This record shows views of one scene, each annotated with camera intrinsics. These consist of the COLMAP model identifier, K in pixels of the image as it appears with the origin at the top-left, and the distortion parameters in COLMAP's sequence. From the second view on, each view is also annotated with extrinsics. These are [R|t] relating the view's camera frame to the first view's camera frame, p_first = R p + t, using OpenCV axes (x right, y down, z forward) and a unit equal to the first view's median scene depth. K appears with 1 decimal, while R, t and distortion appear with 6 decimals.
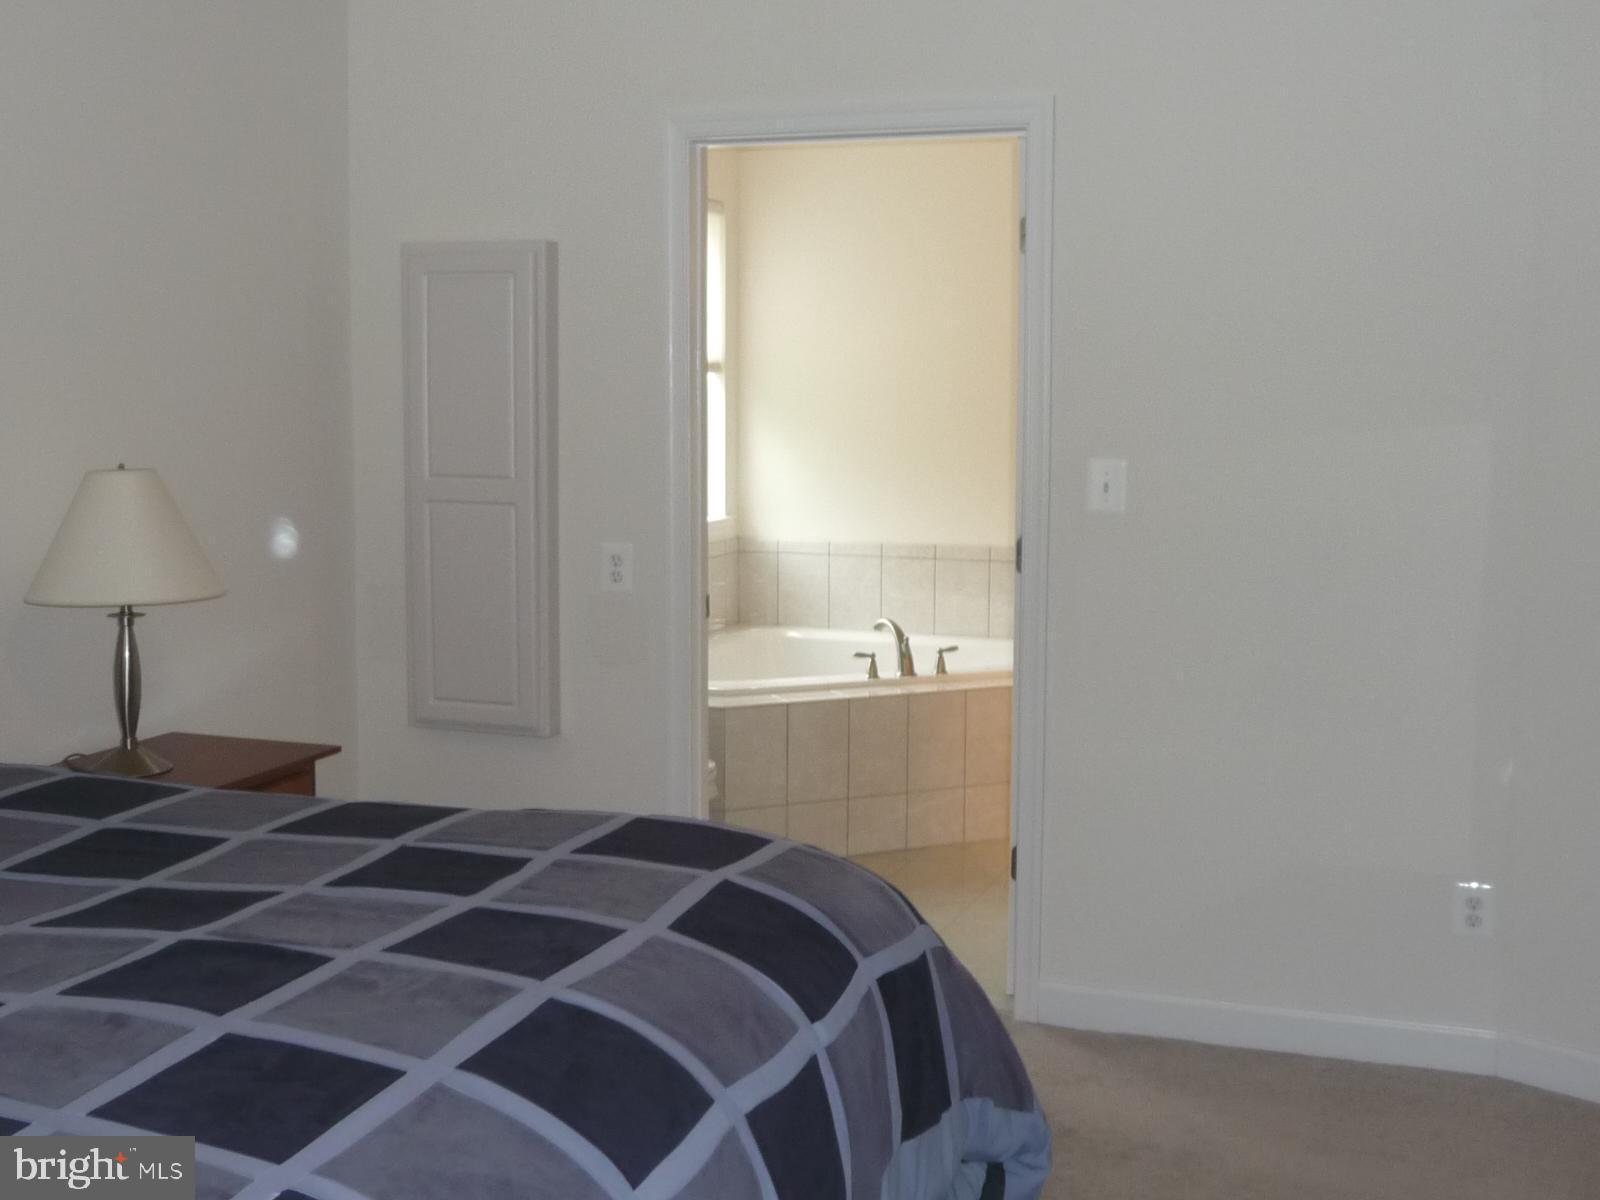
lens RADIAL K [[1955.8, 0, 801.7], [0, 1955.8, 602.4], [0, 0, 1]] dist [-0.047277, 0.000000]
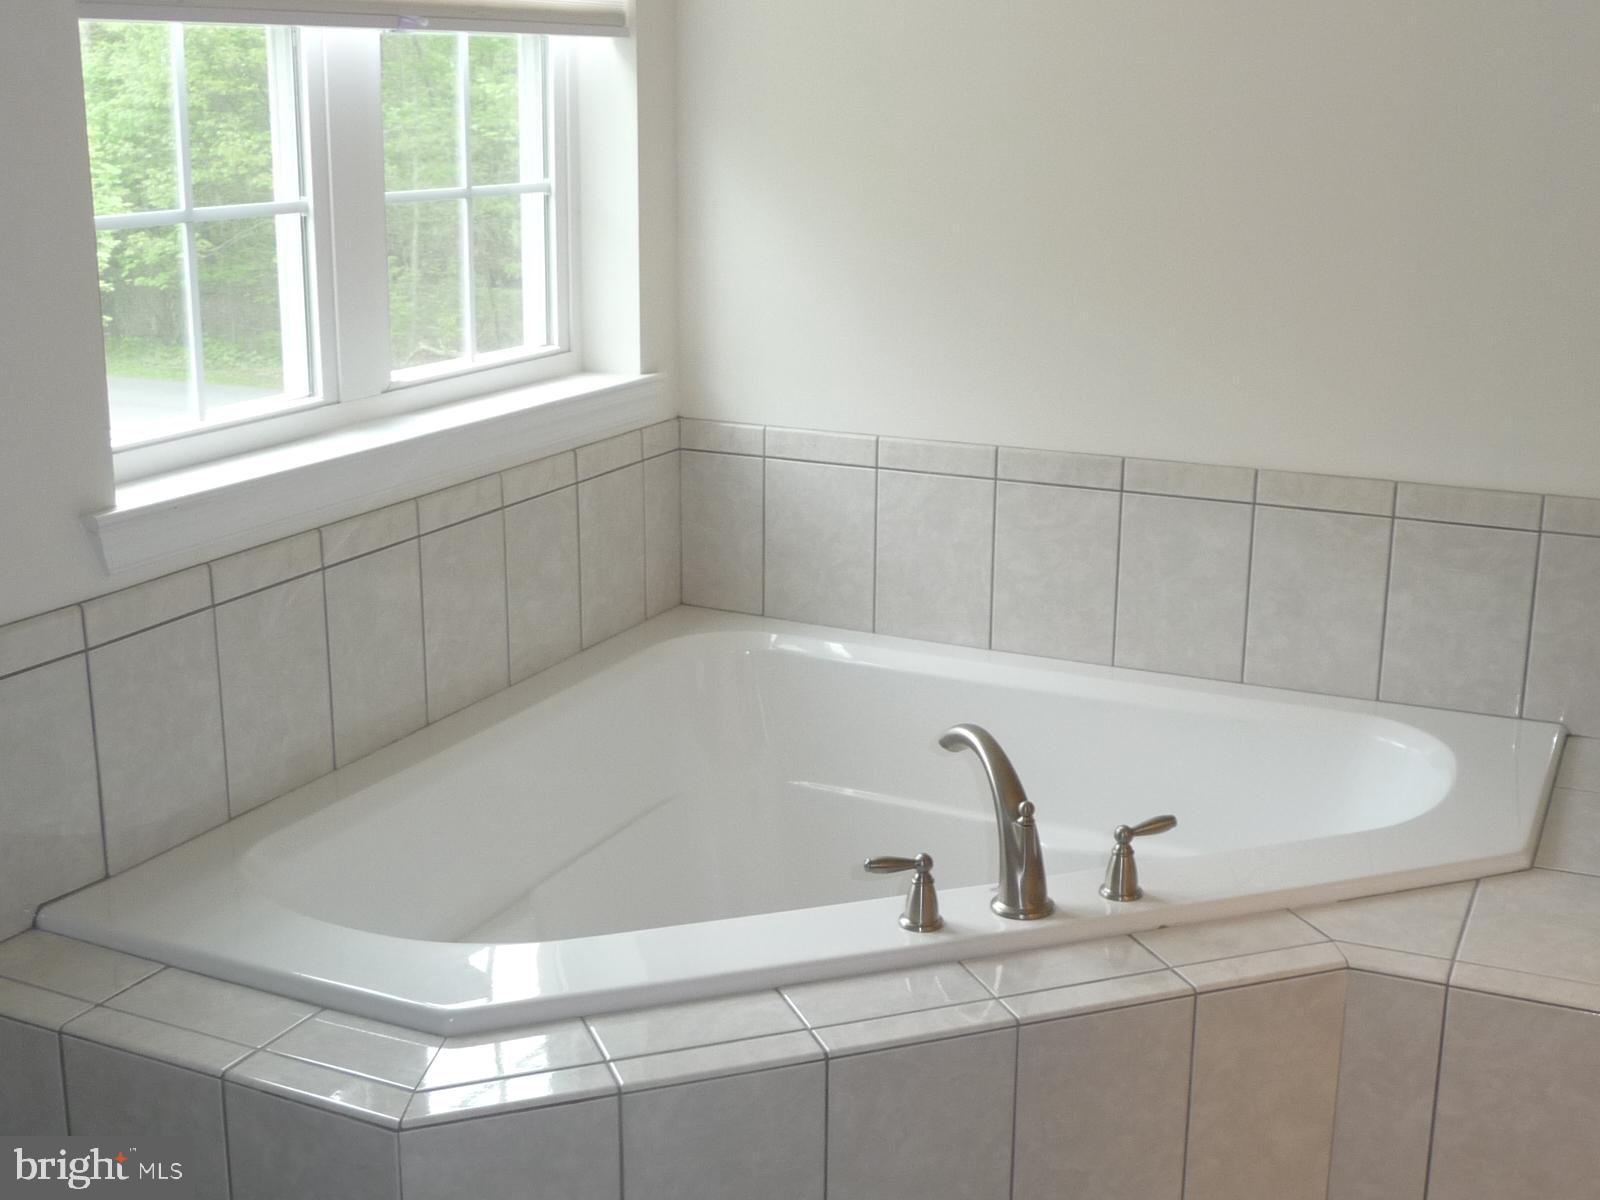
lens RADIAL K [[1955.8, 0, 796.0], [0, 1955.8, 593.4], [0, 0, 1]] dist [-0.047277, 0.000000]
pose [[0.995054, 0.025949, -0.095888, 0.044709], [-0.012609, 0.990464, 0.137191, -0.064974], [0.098534, -0.135303, 0.985893, 0.654886]]
